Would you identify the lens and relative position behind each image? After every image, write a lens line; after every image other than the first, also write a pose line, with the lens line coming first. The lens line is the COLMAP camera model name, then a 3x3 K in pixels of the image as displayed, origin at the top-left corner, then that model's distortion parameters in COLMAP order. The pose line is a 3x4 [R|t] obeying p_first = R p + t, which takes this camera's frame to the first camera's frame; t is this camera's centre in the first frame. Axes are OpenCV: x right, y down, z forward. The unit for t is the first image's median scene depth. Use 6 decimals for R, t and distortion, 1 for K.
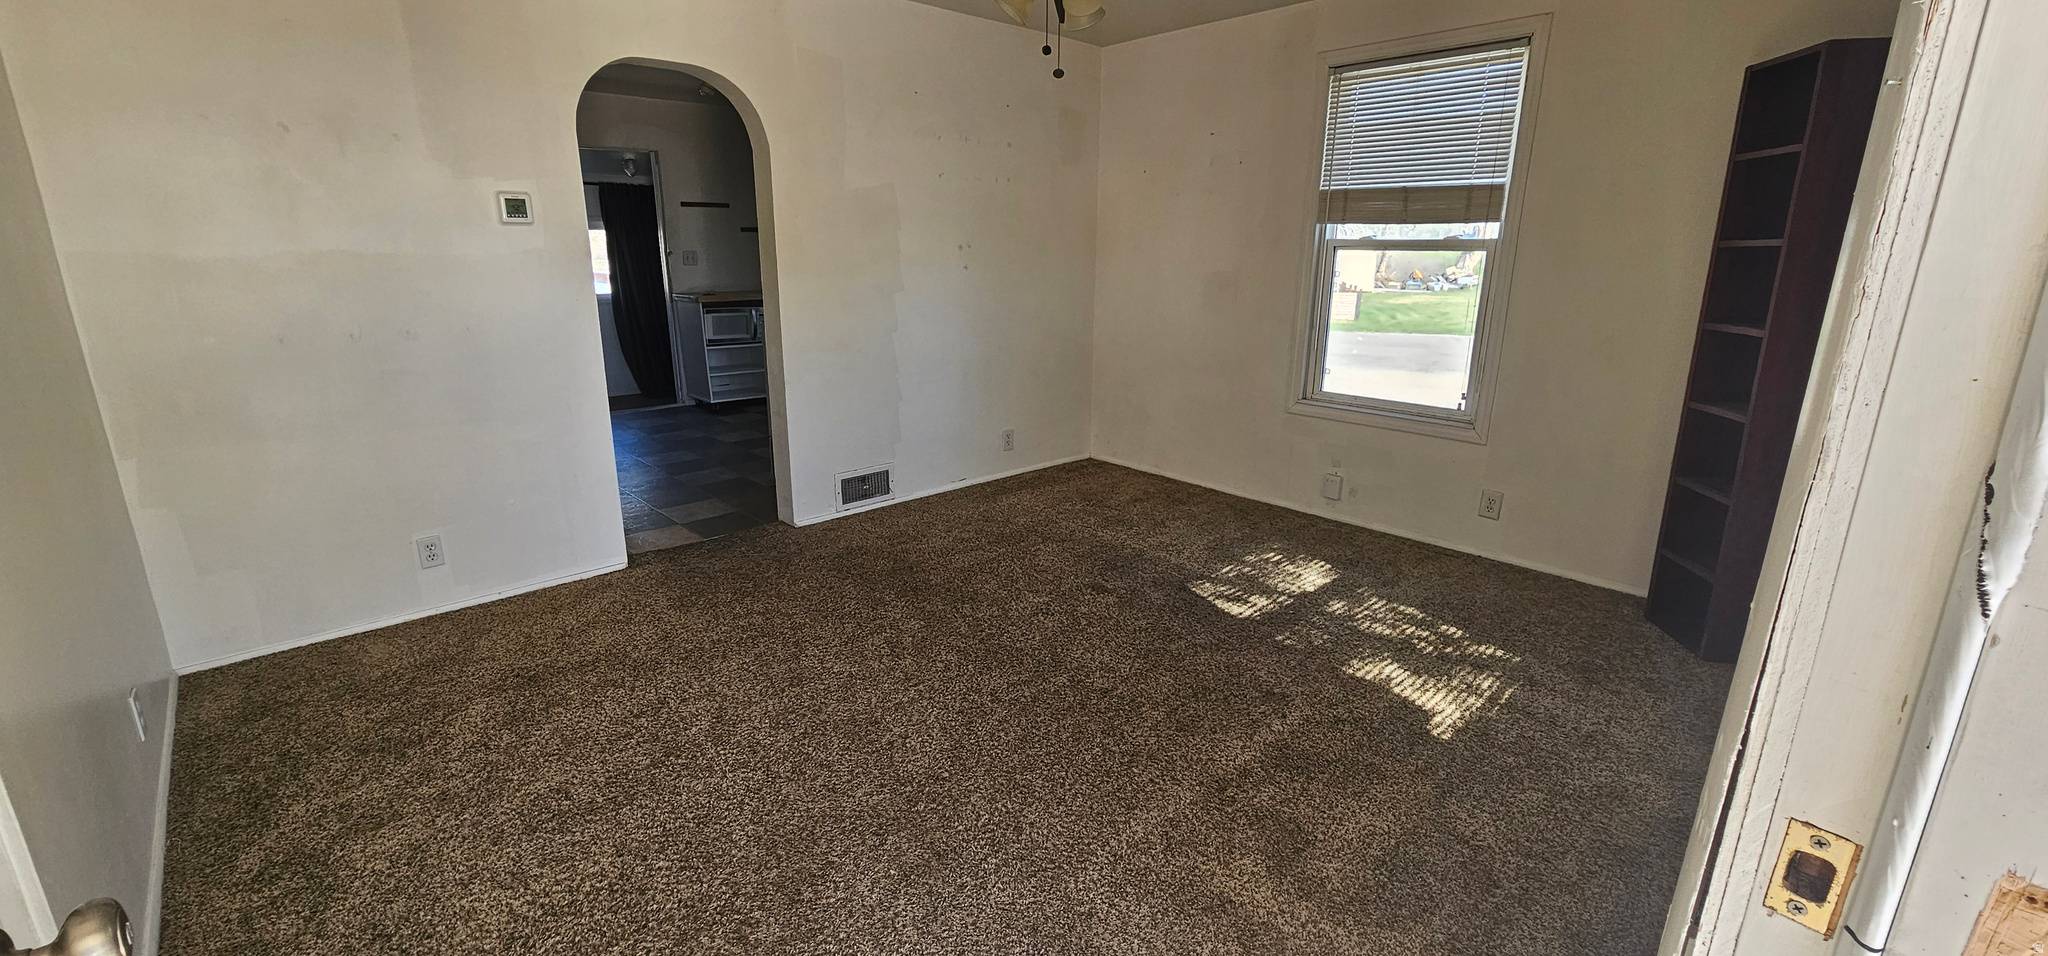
lens RADIAL K [[839.1, 0, 1026.6], [0, 839.1, 475.8], [0, 0, 1]] dist [-0.002556, -0.000668]
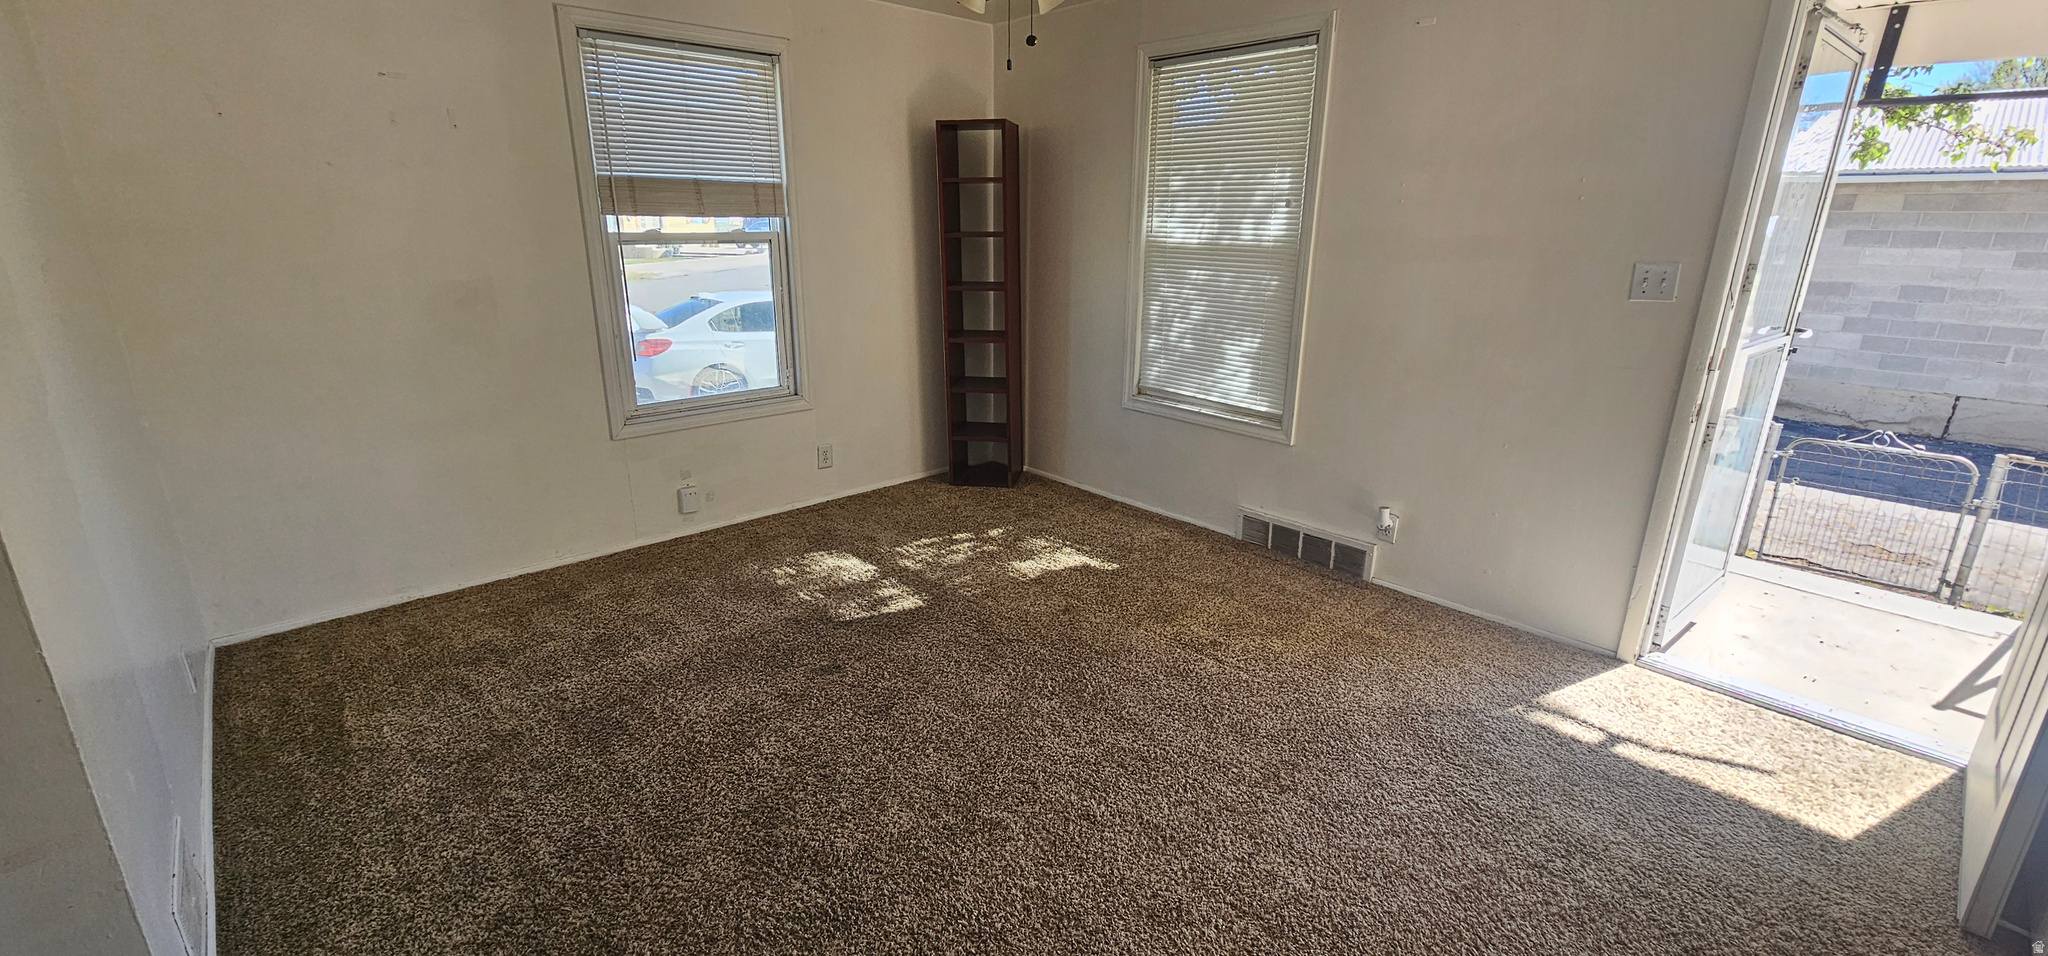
lens RADIAL K [[839.1, 0, 1014.8], [0, 839.1, 471.5], [0, 0, 1]] dist [-0.002556, -0.000668]
pose [[0.005890, -0.288879, 0.957348, -0.607485], [0.263848, 0.923887, 0.277159, -0.211719], [-0.964546, 0.250962, 0.081662, 0.676057]]
